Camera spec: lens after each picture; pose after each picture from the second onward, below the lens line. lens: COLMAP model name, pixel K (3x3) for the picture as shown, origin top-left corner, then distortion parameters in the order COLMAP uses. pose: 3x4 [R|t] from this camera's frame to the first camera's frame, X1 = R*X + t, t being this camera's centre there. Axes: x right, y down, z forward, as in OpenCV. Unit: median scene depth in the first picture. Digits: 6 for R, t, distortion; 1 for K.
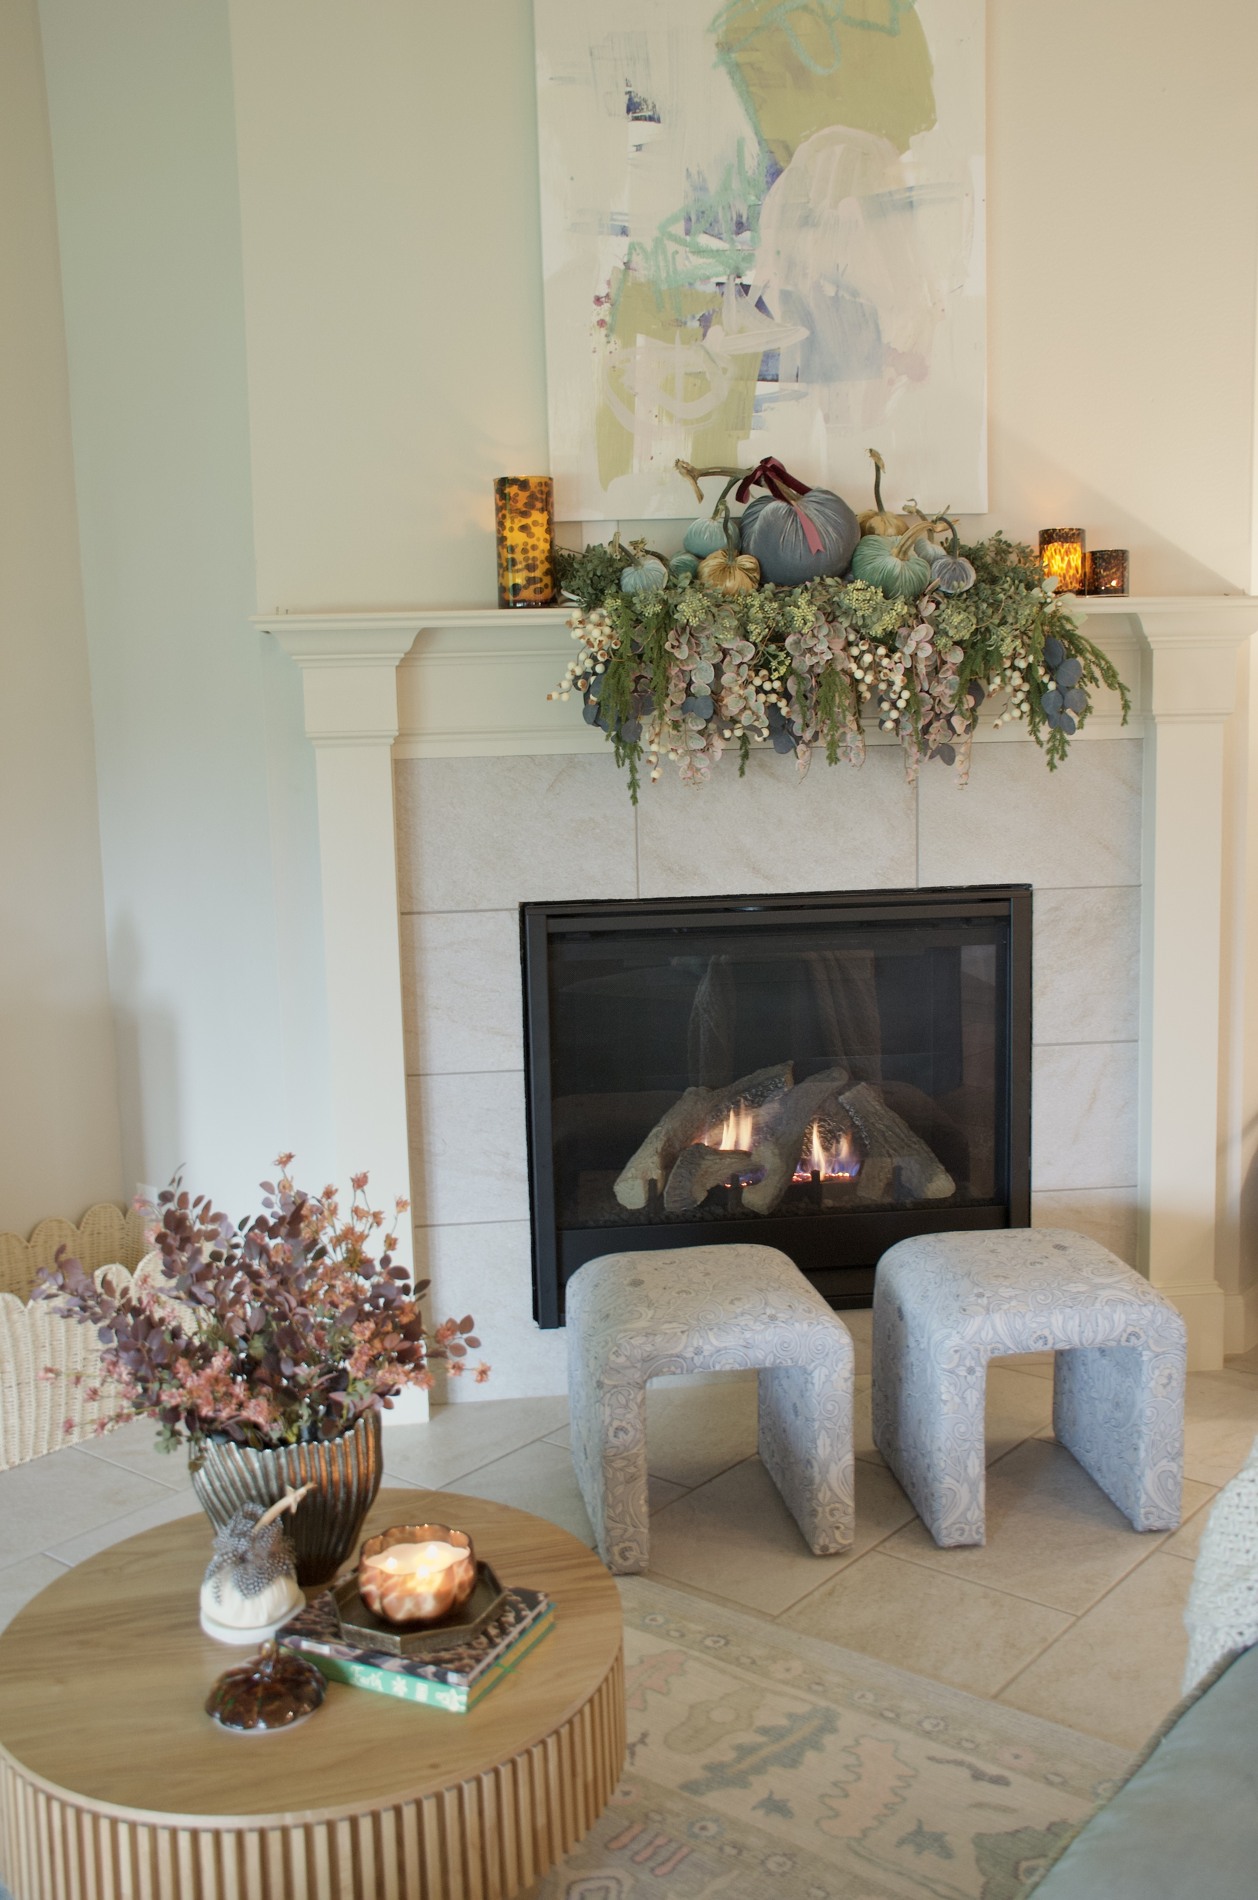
lens RADIAL K [[1921.4, 0, 629.0], [0, 1921.4, 950.0], [0, 0, 1]] dist [0.015975, 0.023061]
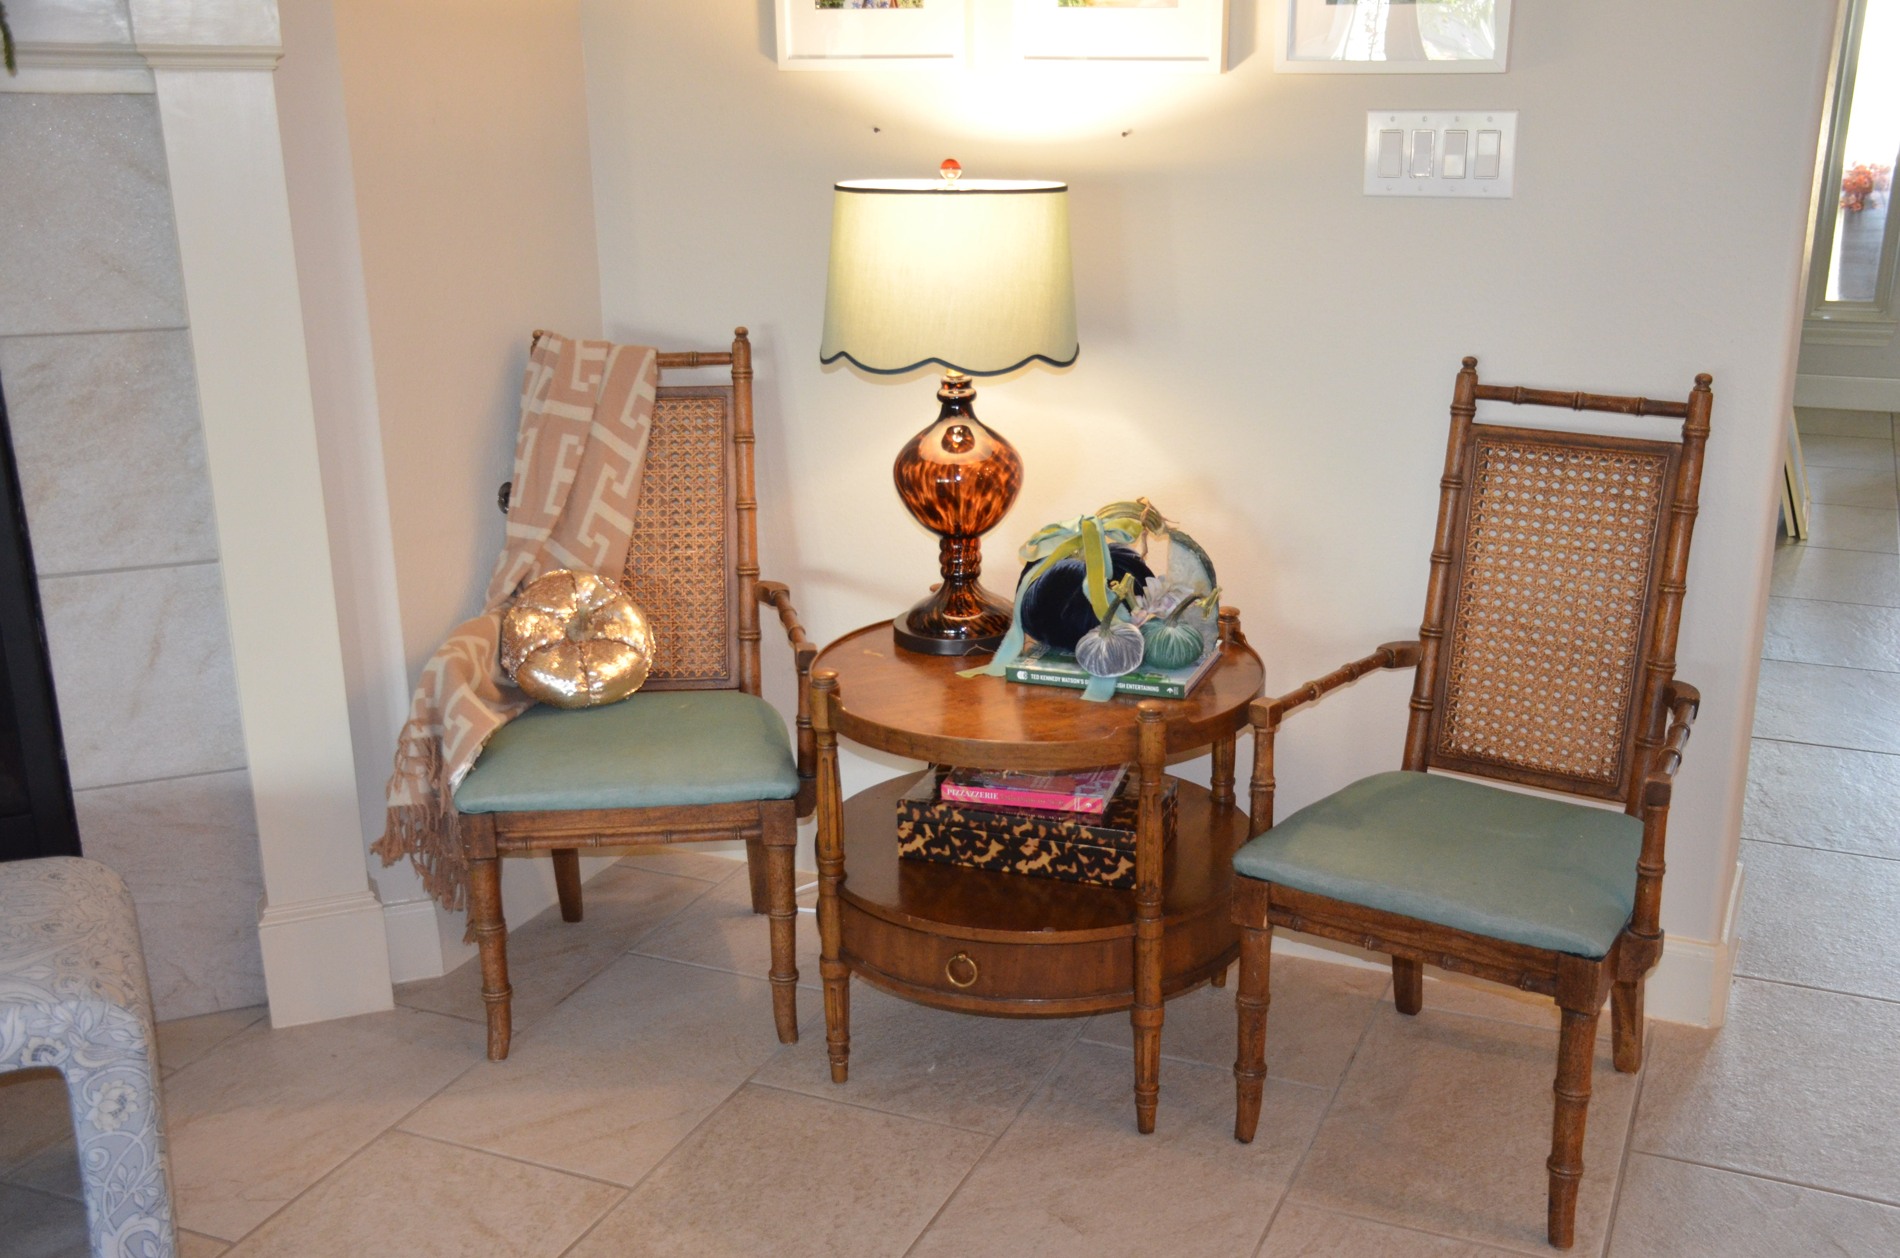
lens RADIAL K [[1921.4, 0, 949.4], [0, 1921.4, 692.9], [0, 0, 1]] dist [0.015975, 0.023061]
pose [[0.966856, -0.072147, 0.244919, 0.377007], [0.030508, 0.985019, 0.169725, -0.015710], [-0.253495, -0.156628, 0.954572, 0.305890]]
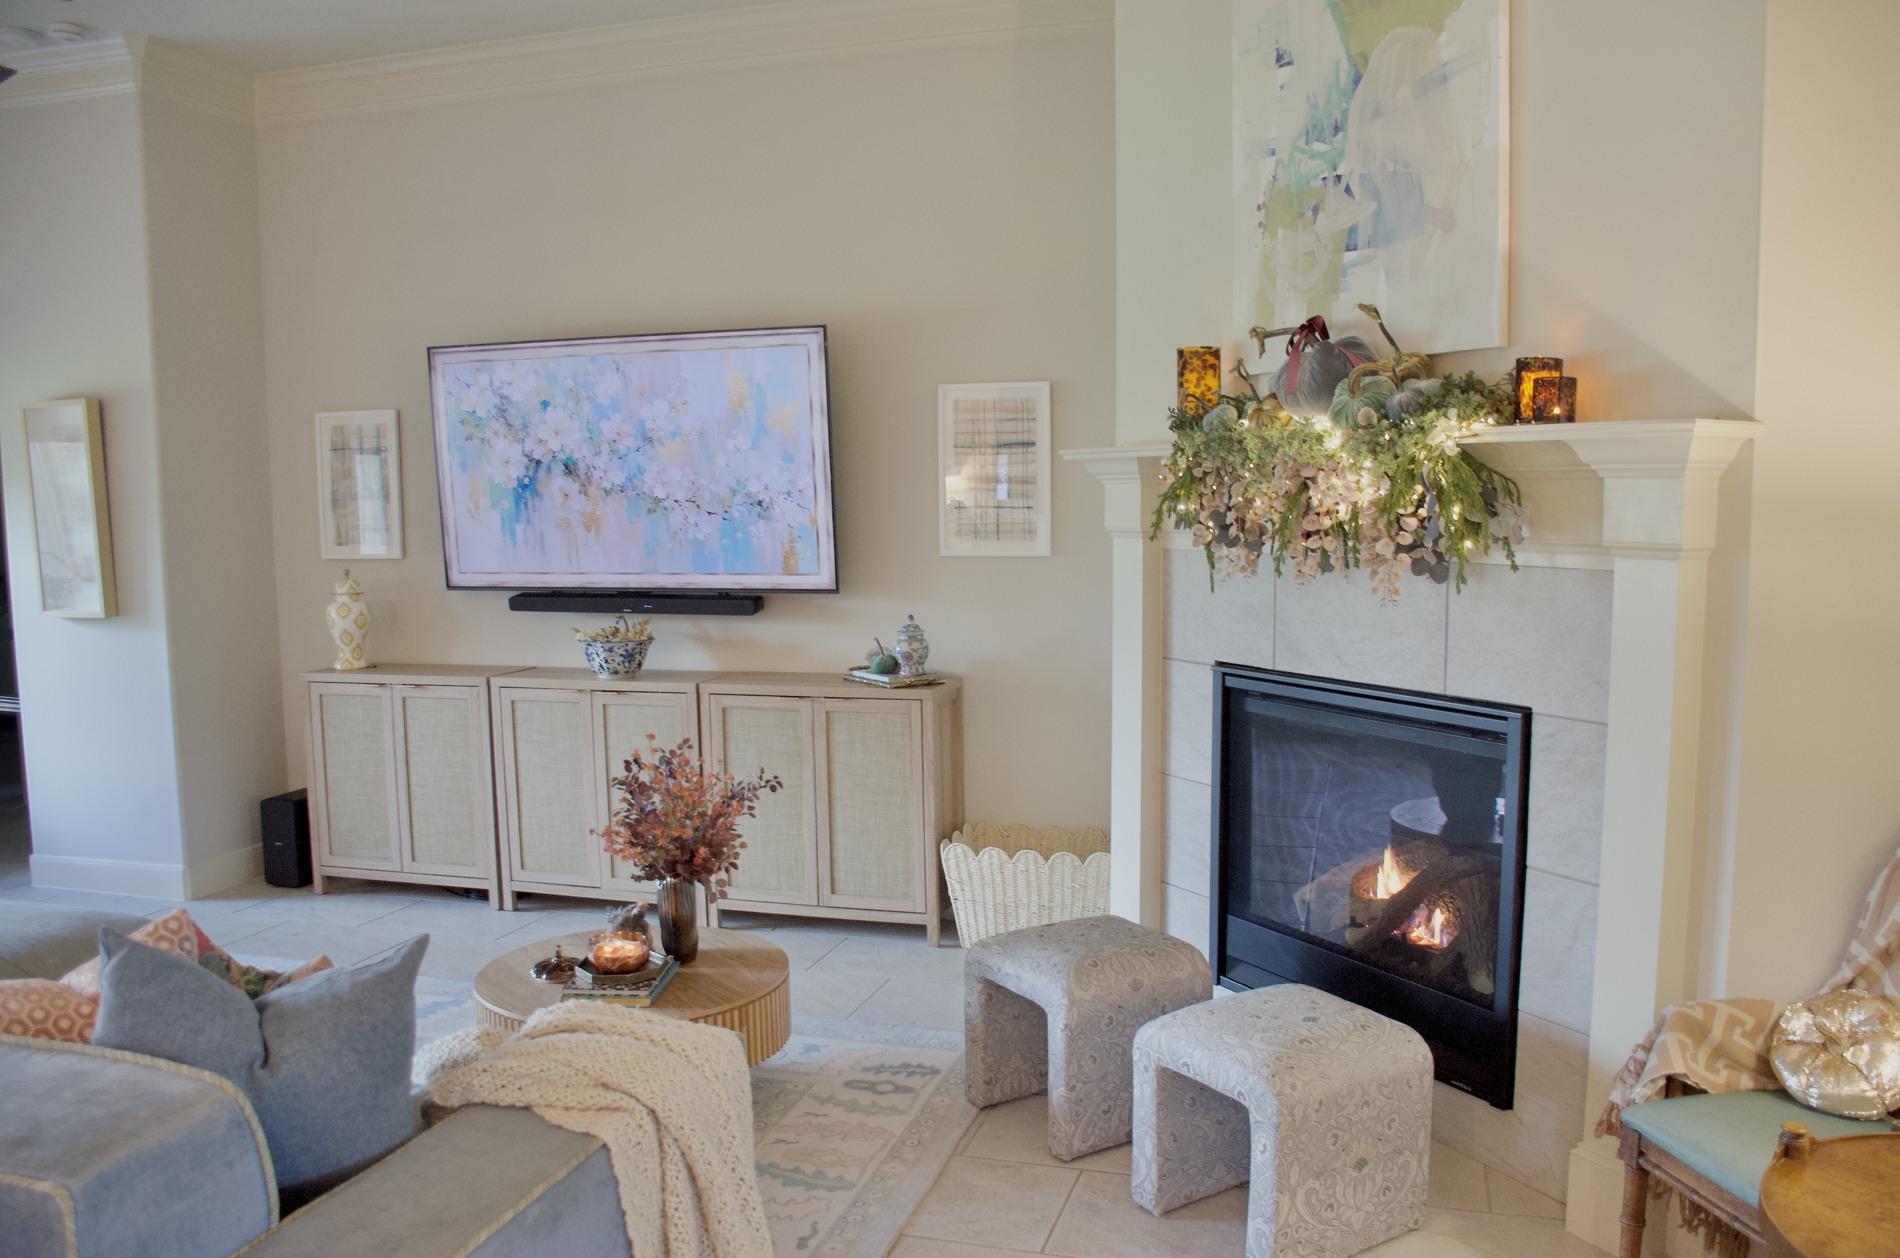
lens RADIAL K [[1520.4, 0, 952.1], [0, 1520.4, 691.3], [0, 0, 1]] dist [-0.081983, 0.004570]
pose [[0.362080, 0.135866, -0.922192, 0.884015], [-0.140078, 0.986017, 0.090271, -0.076542], [0.921562, 0.096494, 0.376049, 0.453232]]
